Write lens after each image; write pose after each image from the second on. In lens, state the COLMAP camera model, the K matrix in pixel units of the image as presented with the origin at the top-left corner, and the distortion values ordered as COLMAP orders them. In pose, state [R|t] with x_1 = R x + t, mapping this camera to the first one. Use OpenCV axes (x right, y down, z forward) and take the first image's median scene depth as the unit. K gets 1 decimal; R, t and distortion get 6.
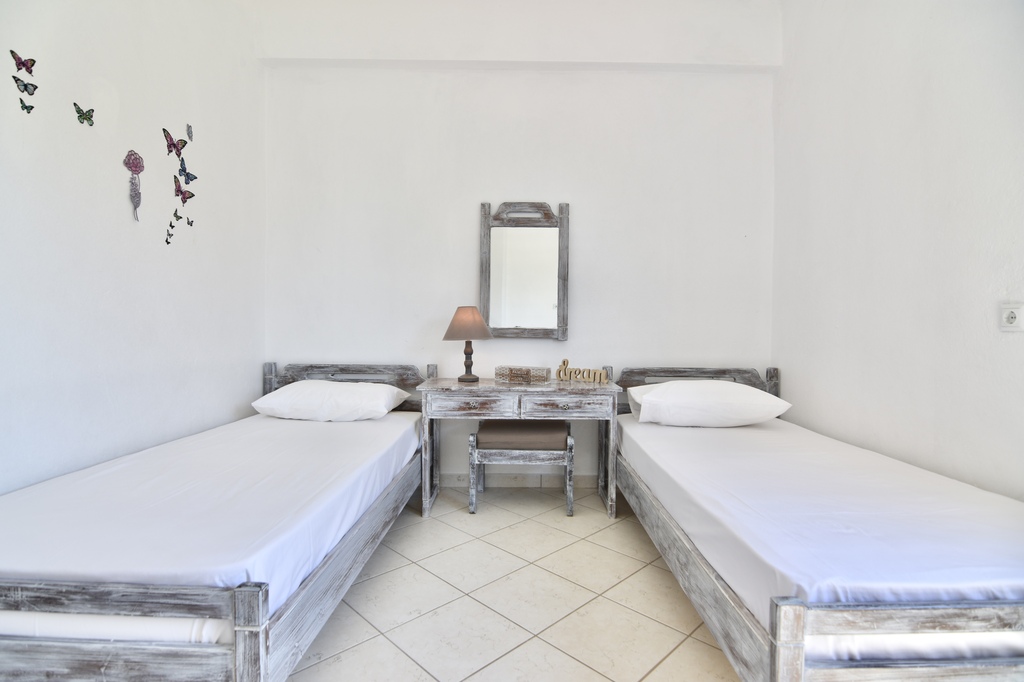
lens RADIAL K [[506.9, 0, 513.6], [0, 506.9, 340.0], [0, 0, 1]] dist [0.000247, -0.014413]
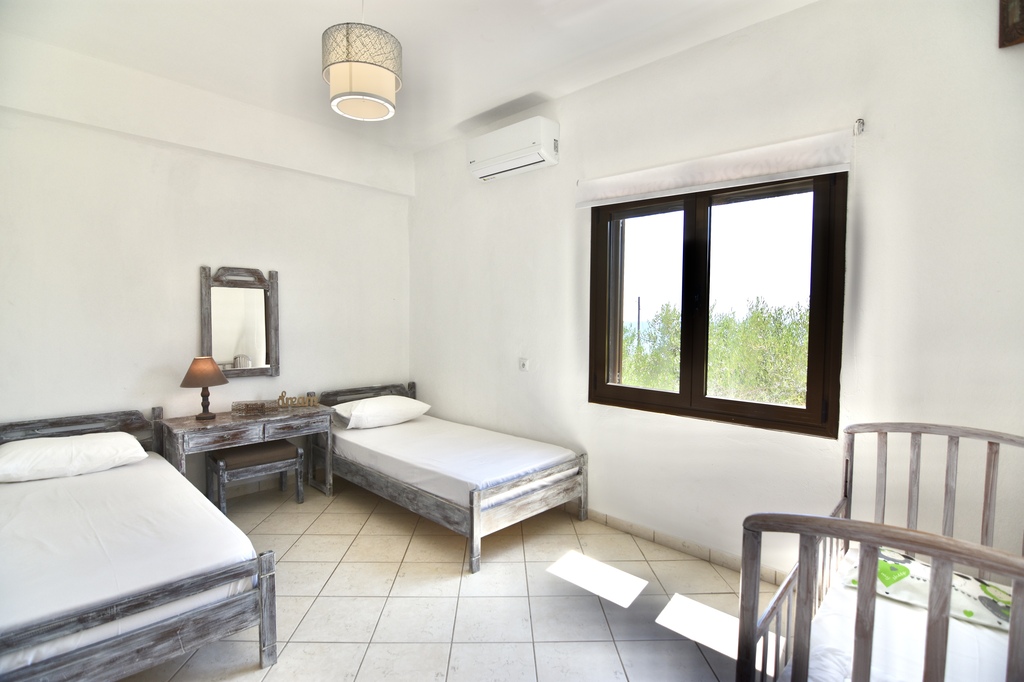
lens RADIAL K [[506.9, 0, 513.6], [0, 506.9, 340.0], [0, 0, 1]] dist [0.000247, -0.014413]
pose [[0.690436, -0.036754, 0.722459, -0.490389], [0.012995, 0.999177, 0.038413, -0.156617], [-0.723276, -0.017133, 0.690346, -0.402353]]
